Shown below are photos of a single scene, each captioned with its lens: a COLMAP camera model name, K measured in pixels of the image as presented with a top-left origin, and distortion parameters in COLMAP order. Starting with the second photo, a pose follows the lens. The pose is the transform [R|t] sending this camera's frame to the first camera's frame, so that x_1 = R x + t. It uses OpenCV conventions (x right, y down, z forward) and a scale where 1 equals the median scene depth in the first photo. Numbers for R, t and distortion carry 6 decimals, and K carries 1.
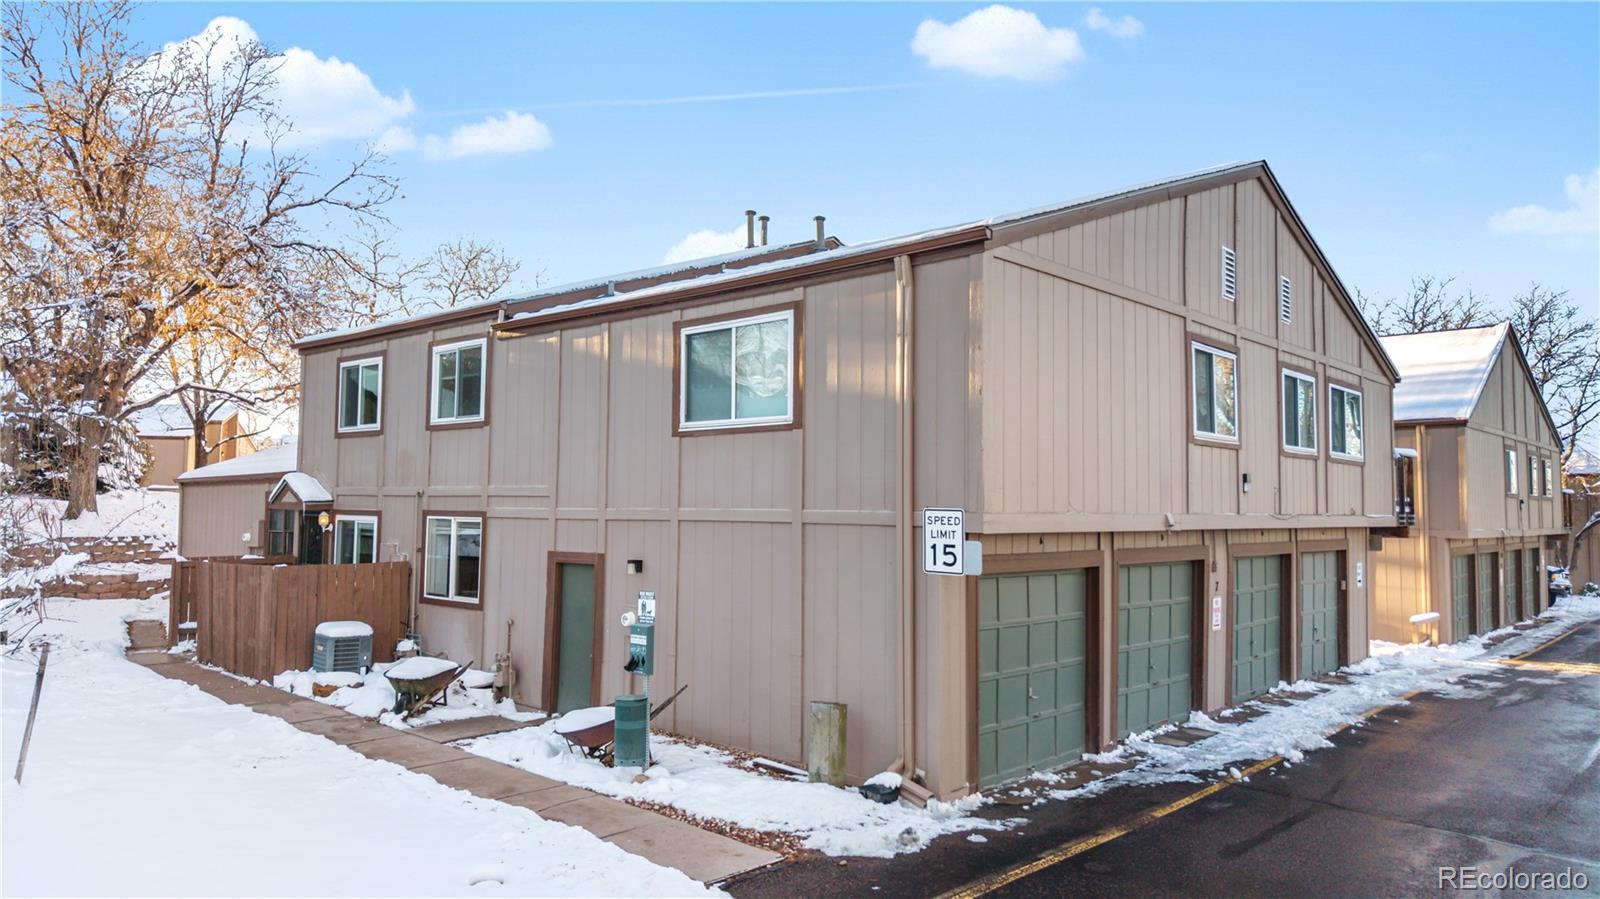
lens RADIAL K [[1058.4, 0, 793.2], [0, 1058.4, 439.2], [0, 0, 1]] dist [0.017568, -0.007305]
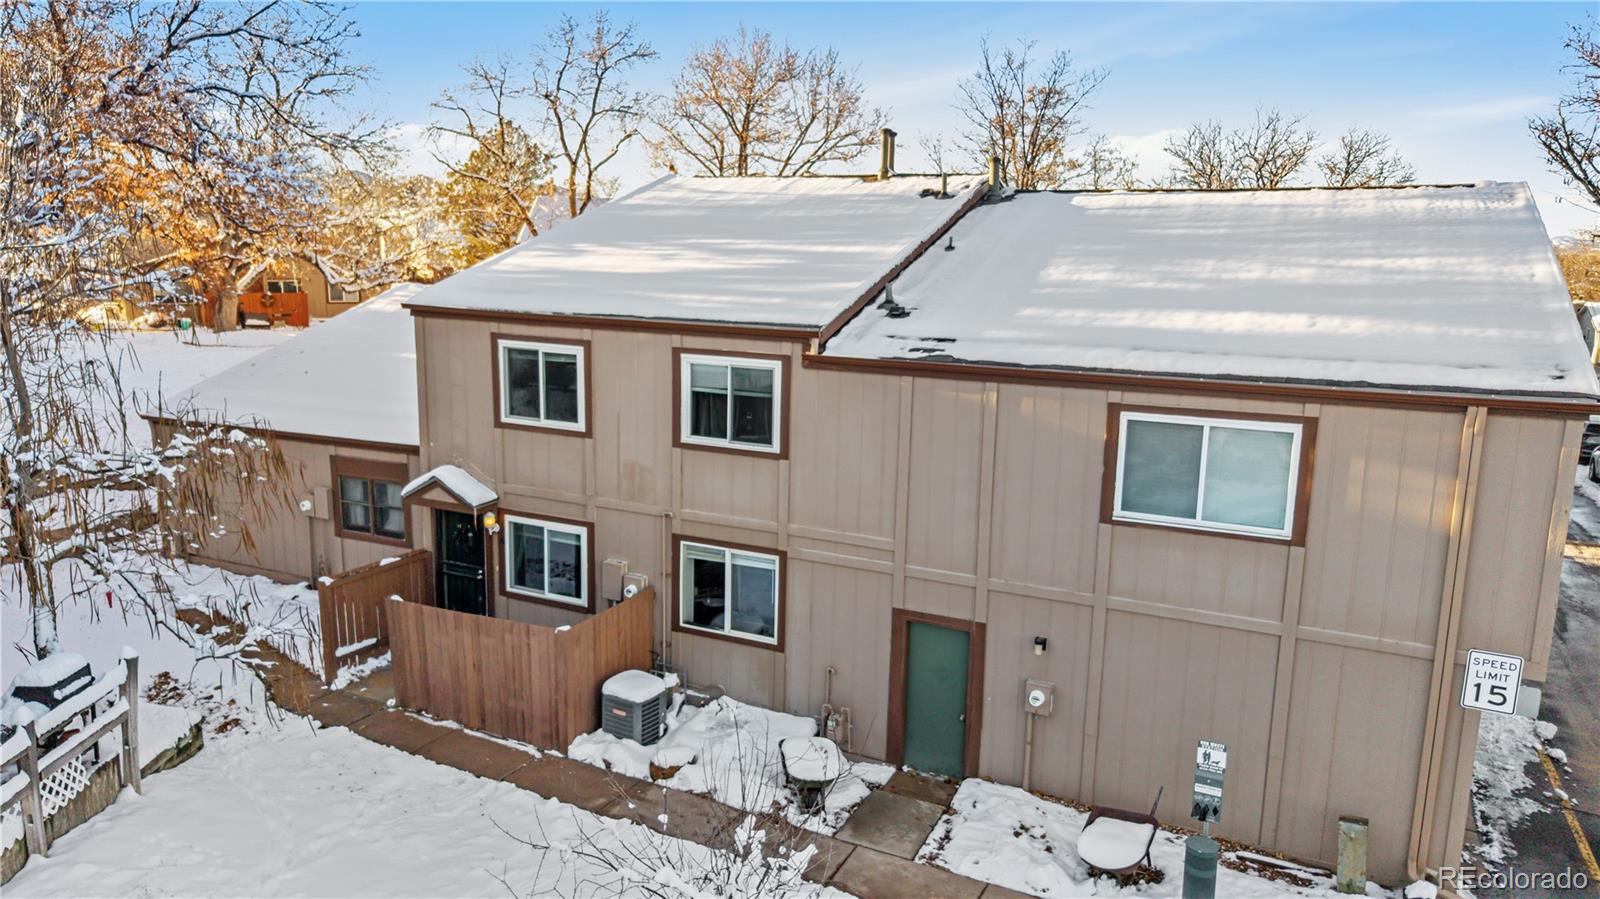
lens RADIAL K [[1058.4, 0, 802.3], [0, 1058.4, 450.1], [0, 0, 1]] dist [0.017568, -0.007305]
pose [[0.960595, -0.046422, 0.274049, -0.584630], [-0.024606, 0.967881, 0.250201, -0.275598], [-0.276861, -0.247085, 0.928599, 0.186891]]
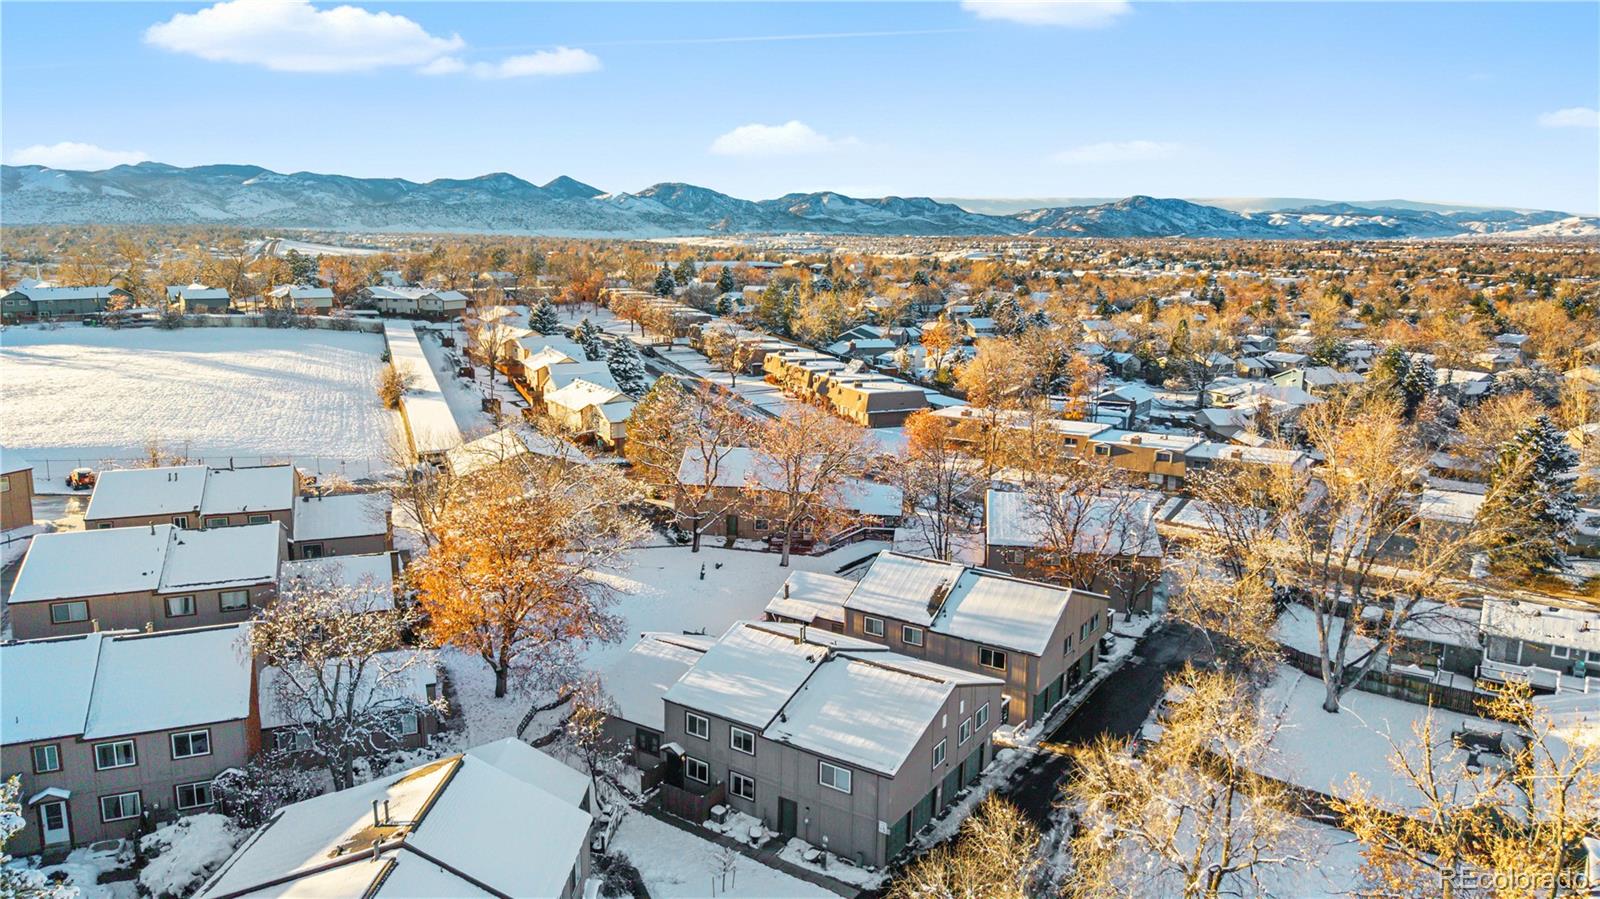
lens RADIAL K [[1058.4, 0, 797.8], [0, 1058.4, 444.2], [0, 0, 1]] dist [0.017568, -0.007305]
pose [[0.987665, -0.033048, 0.153053, -0.758086], [-0.008106, 0.965372, 0.260752, -2.313282], [-0.156371, -0.258777, 0.953196, -2.588940]]
